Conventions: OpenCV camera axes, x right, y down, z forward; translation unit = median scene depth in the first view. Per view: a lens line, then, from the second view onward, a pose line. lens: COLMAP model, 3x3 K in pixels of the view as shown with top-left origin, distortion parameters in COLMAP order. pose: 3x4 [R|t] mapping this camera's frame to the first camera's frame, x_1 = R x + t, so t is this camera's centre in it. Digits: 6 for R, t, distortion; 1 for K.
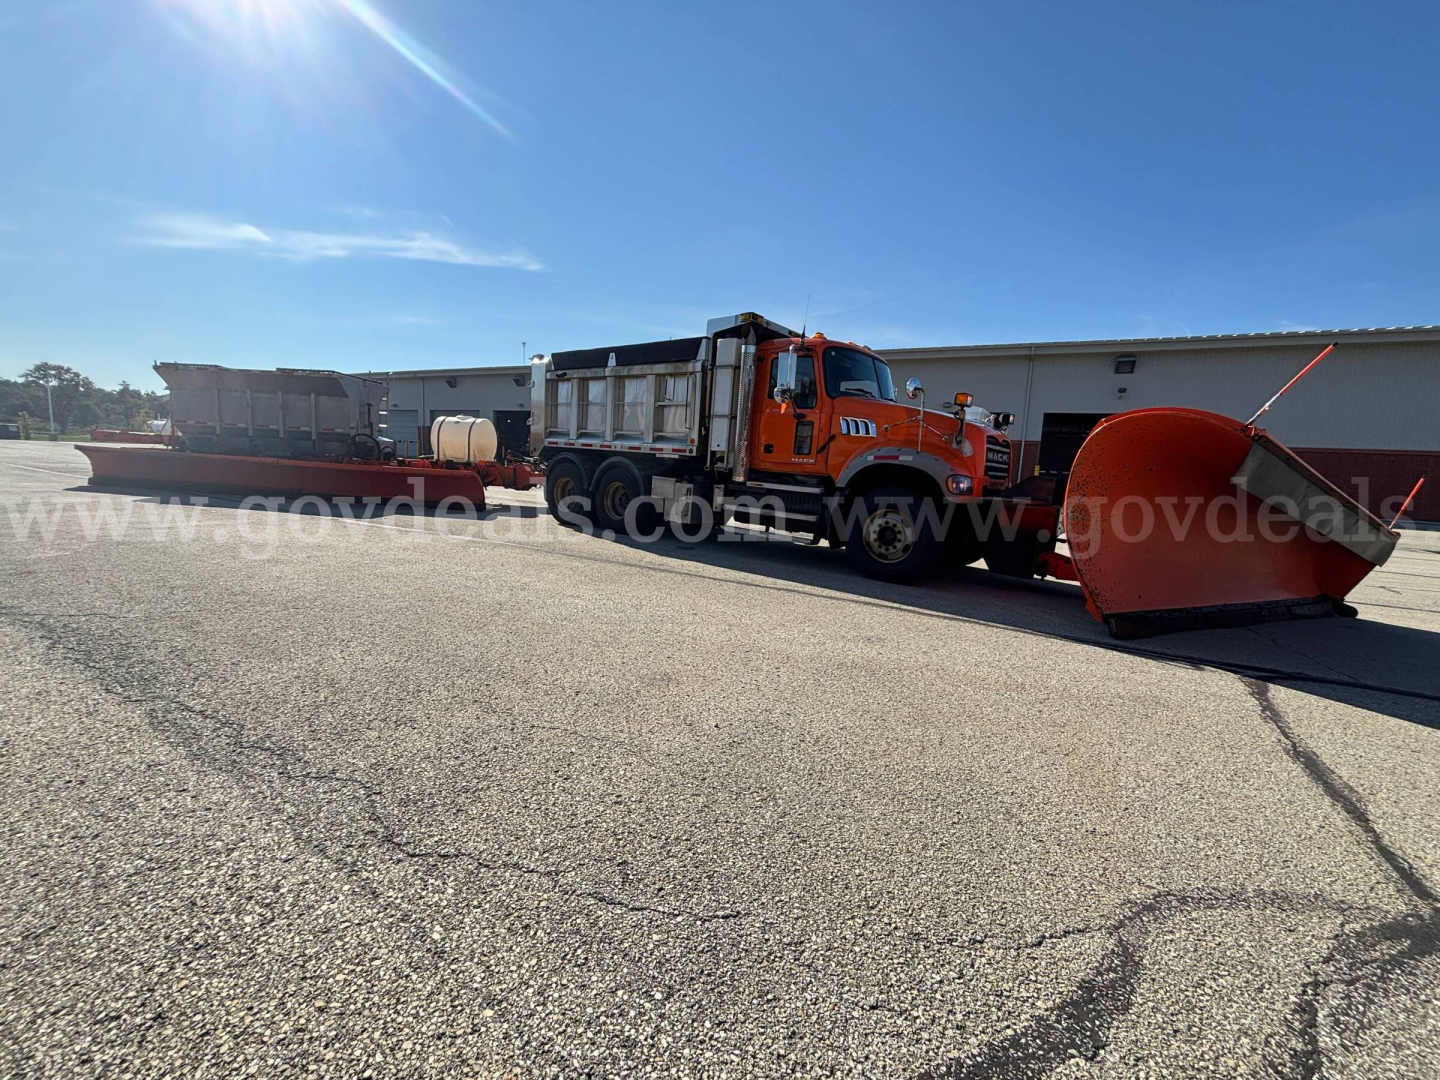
lens RADIAL K [[585.8, 0, 710.5], [0, 585.8, 534.4], [0, 0, 1]] dist [0.001773, 0.000530]
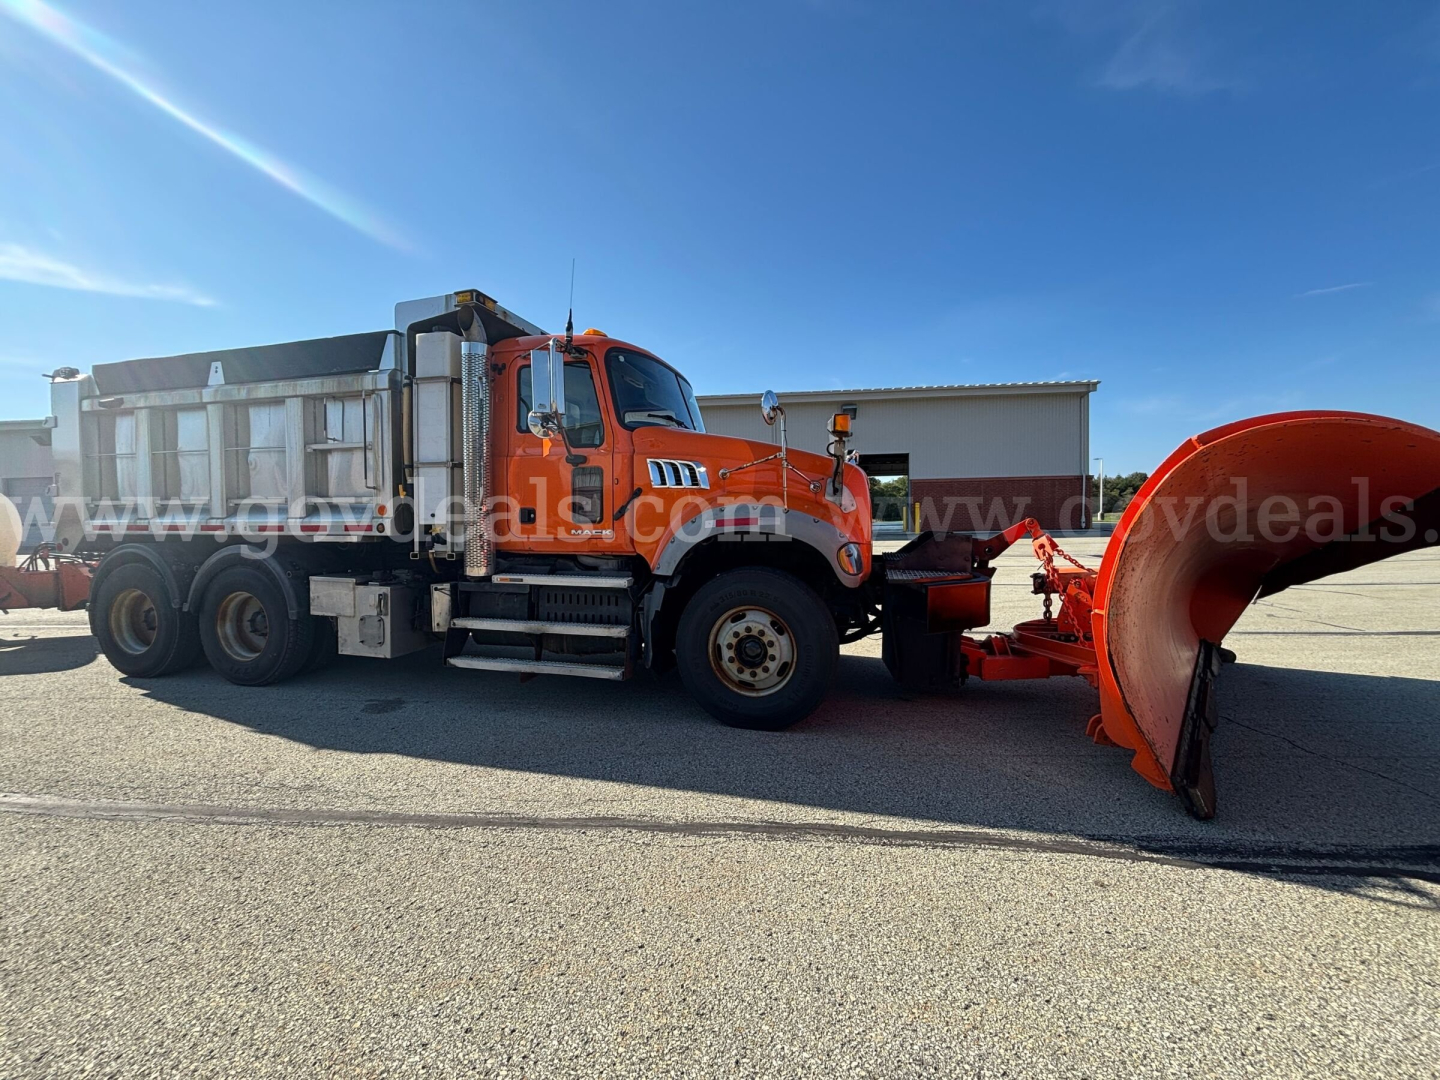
lens RADIAL K [[599.4, 0, 723.2], [0, 599.4, 533.1], [0, 0, 1]] dist [0.000593, -0.000001]
pose [[0.908221, -0.079712, 0.410830, 0.028618], [0.116173, 0.991131, -0.064517, -0.064301], [-0.402044, 0.106323, 0.909426, 0.356412]]
